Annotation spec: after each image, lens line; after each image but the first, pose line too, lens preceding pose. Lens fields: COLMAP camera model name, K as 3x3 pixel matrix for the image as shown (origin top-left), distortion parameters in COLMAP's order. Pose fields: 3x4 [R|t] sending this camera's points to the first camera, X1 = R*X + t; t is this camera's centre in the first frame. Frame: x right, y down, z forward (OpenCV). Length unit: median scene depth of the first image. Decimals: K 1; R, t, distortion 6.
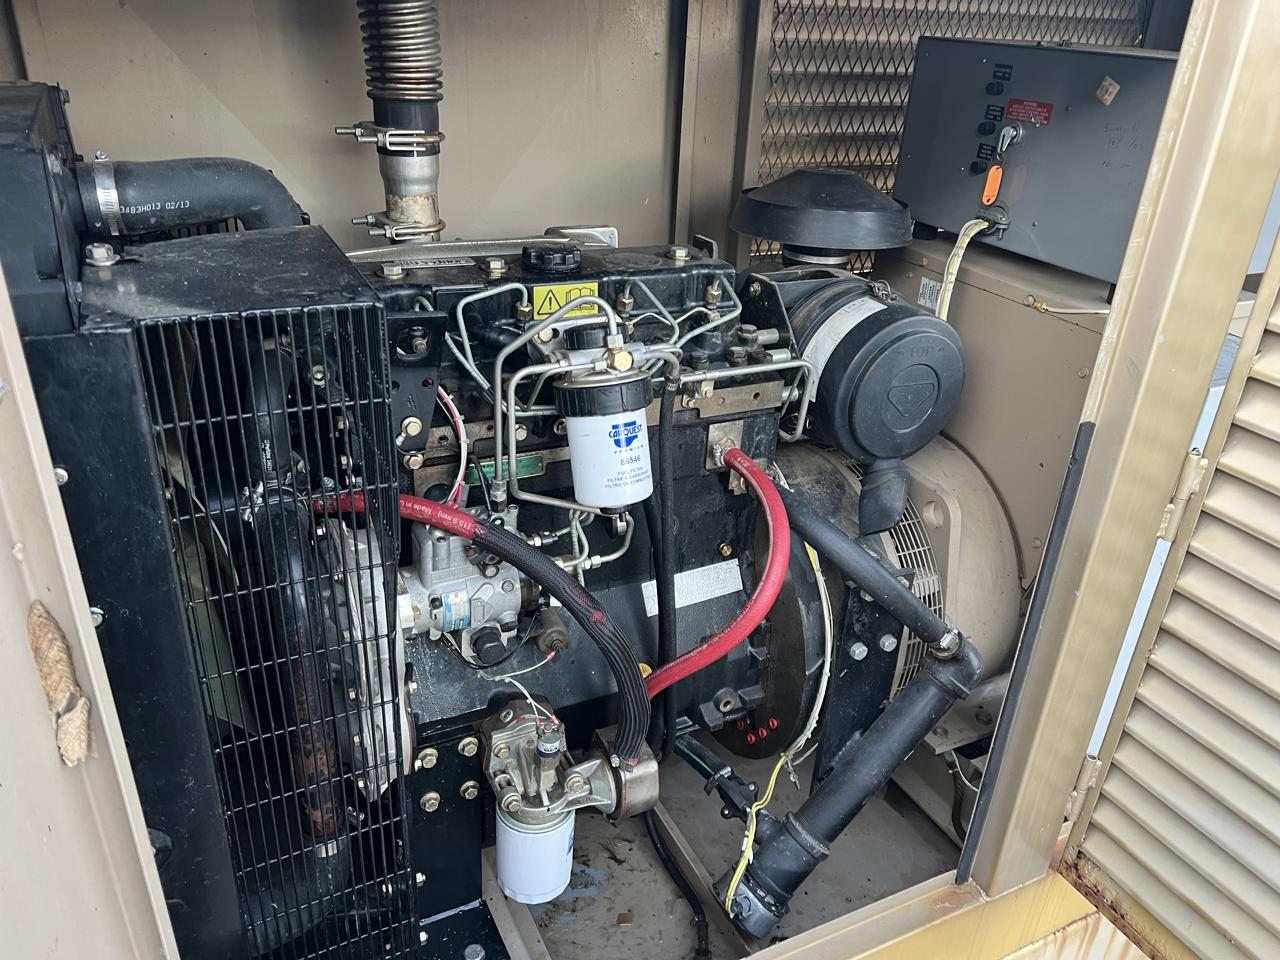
lens RADIAL K [[979.1, 0, 636.1], [0, 979.1, 482.6], [0, 0, 1]] dist [0.006742, -0.014417]
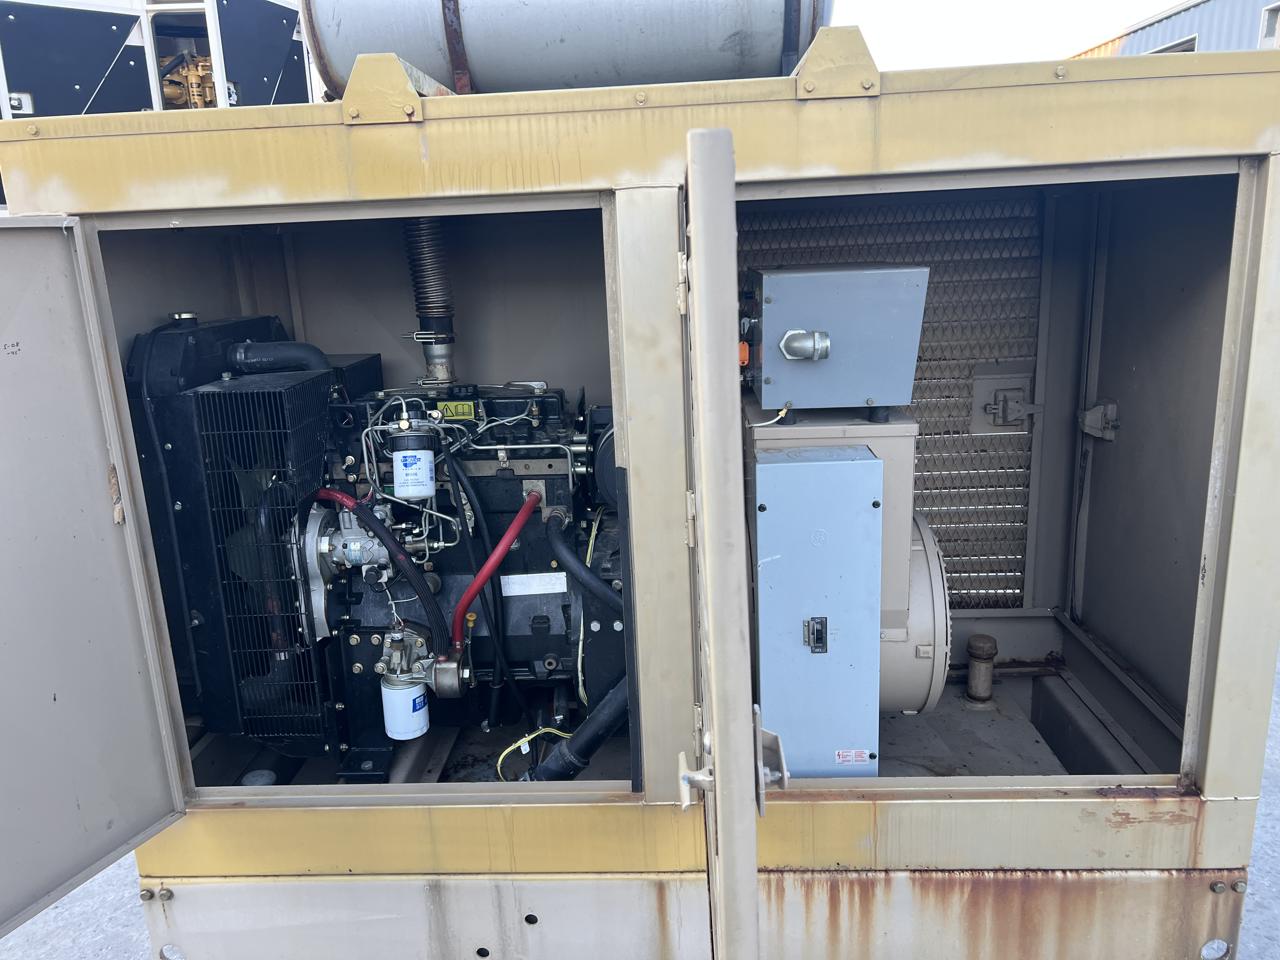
lens RADIAL K [[979.1, 0, 632.2], [0, 979.1, 493.5], [0, 0, 1]] dist [0.006742, -0.014417]
pose [[0.862730, 0.034200, -0.504507, 1.231318], [-0.143483, 0.973259, -0.179386, 0.273573], [0.484881, 0.227150, 0.844567, -0.420682]]
